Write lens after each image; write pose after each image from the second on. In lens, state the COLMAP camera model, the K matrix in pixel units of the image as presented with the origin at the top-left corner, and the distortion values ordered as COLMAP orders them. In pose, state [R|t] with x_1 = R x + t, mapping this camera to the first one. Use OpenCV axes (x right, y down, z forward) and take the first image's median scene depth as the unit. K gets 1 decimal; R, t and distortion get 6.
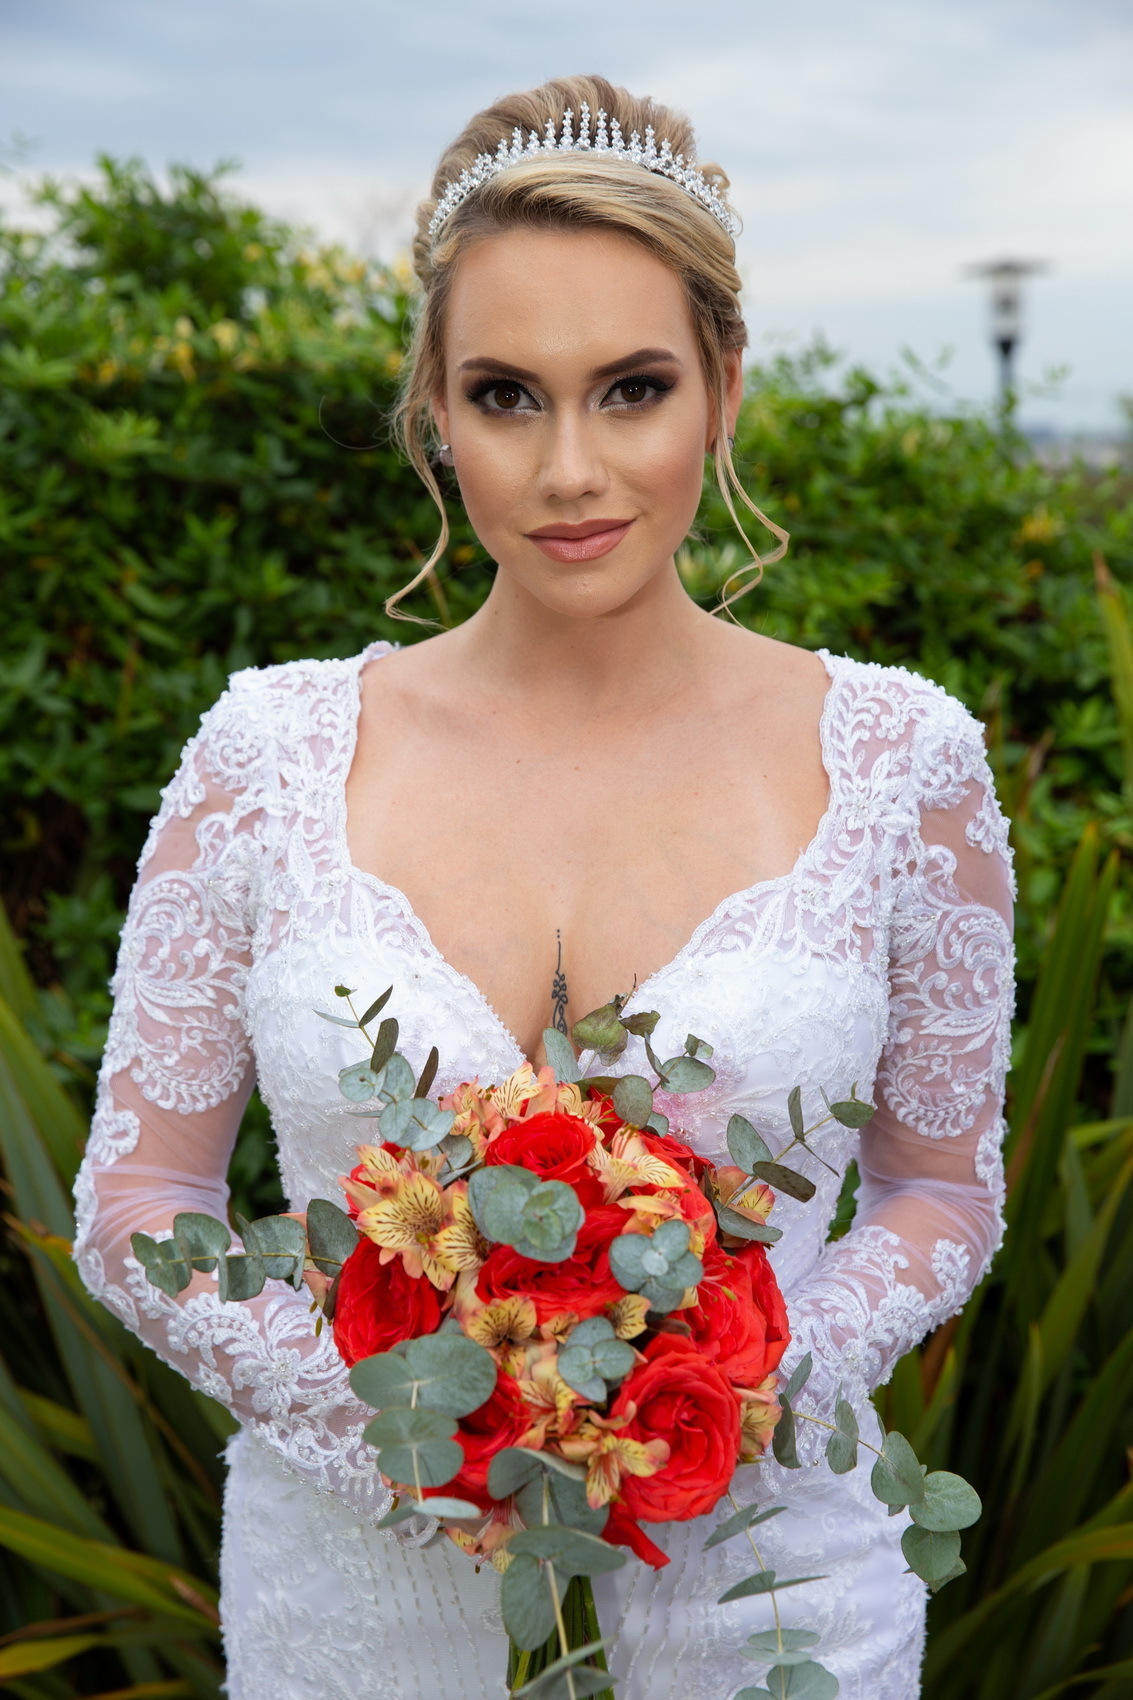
lens RADIAL K [[2669.2, 0, 574.3], [0, 2669.2, 839.6], [0, 0, 1]] dist [0.137398, 0.000000]
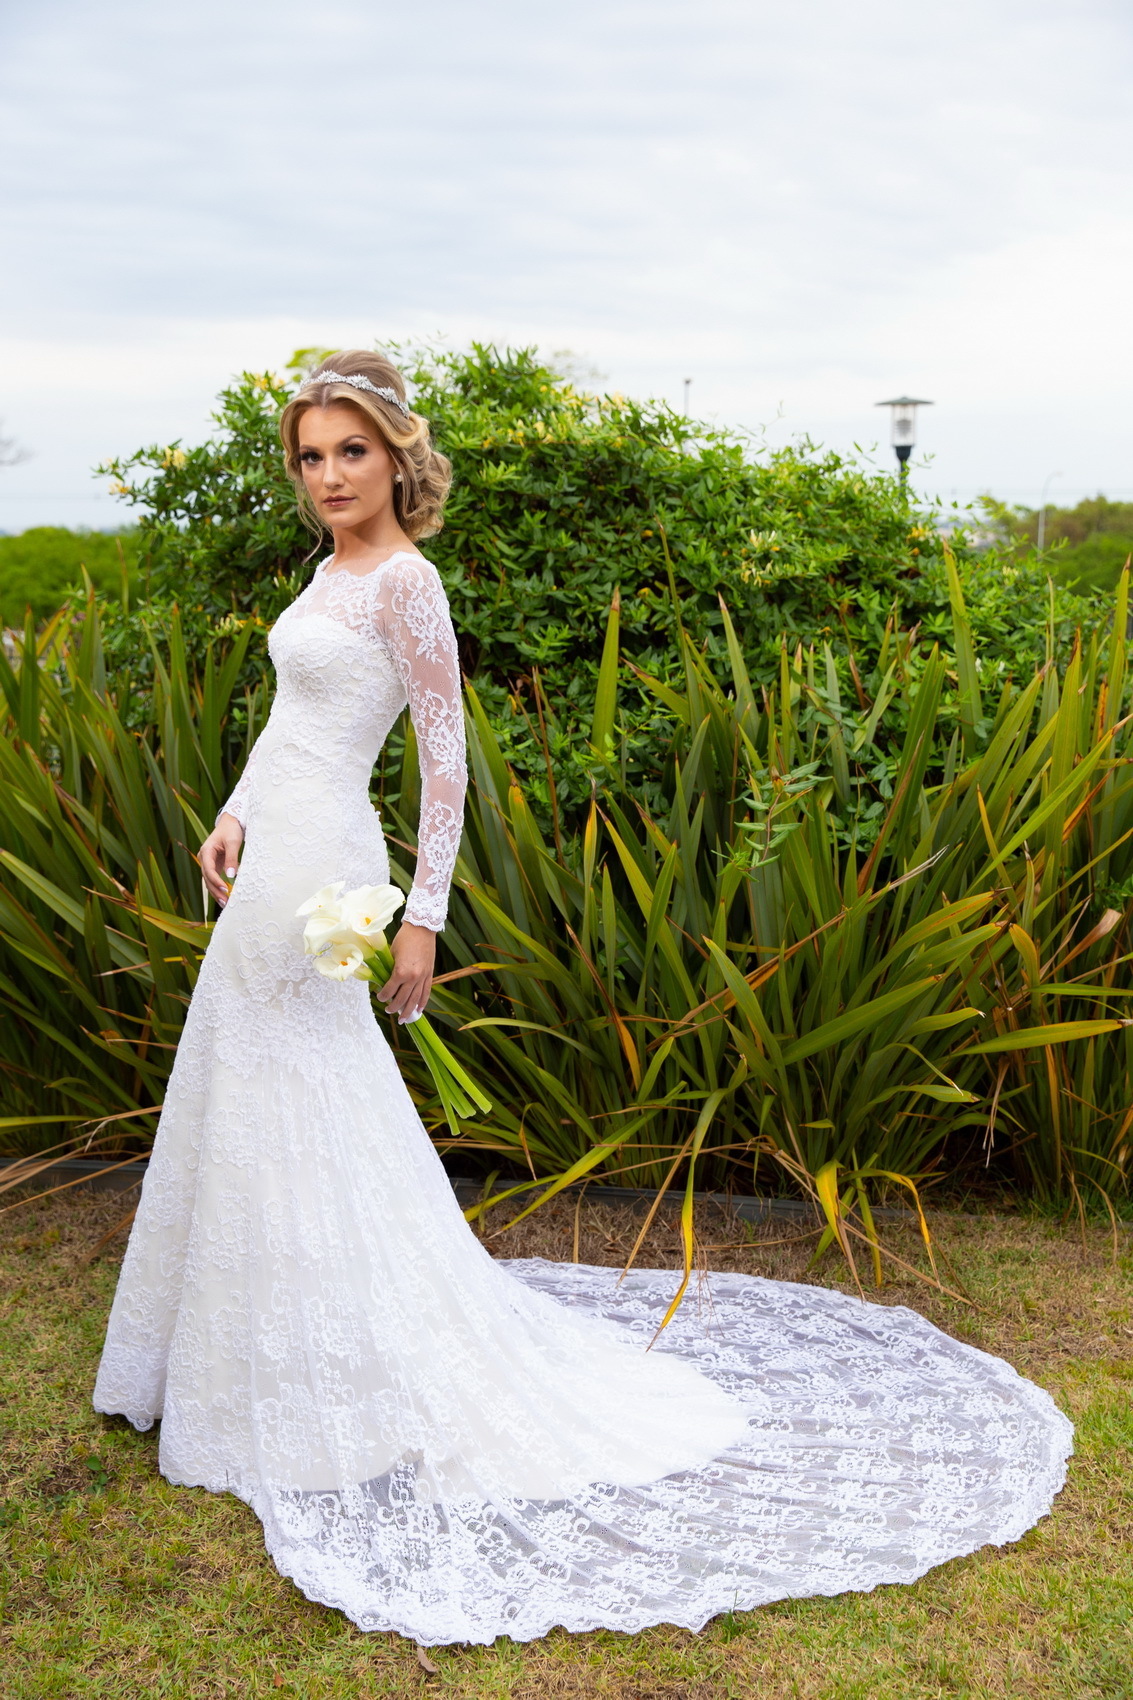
lens RADIAL K [[1891.7, 0, 565.8], [0, 1891.7, 857.4], [0, 0, 1]] dist [0.026820, 0.000000]
pose [[0.999629, 0.025339, -0.010039, -0.085361], [-0.025015, 0.999200, 0.031205, 0.106958], [0.010822, -0.030943, 0.999463, -0.519051]]
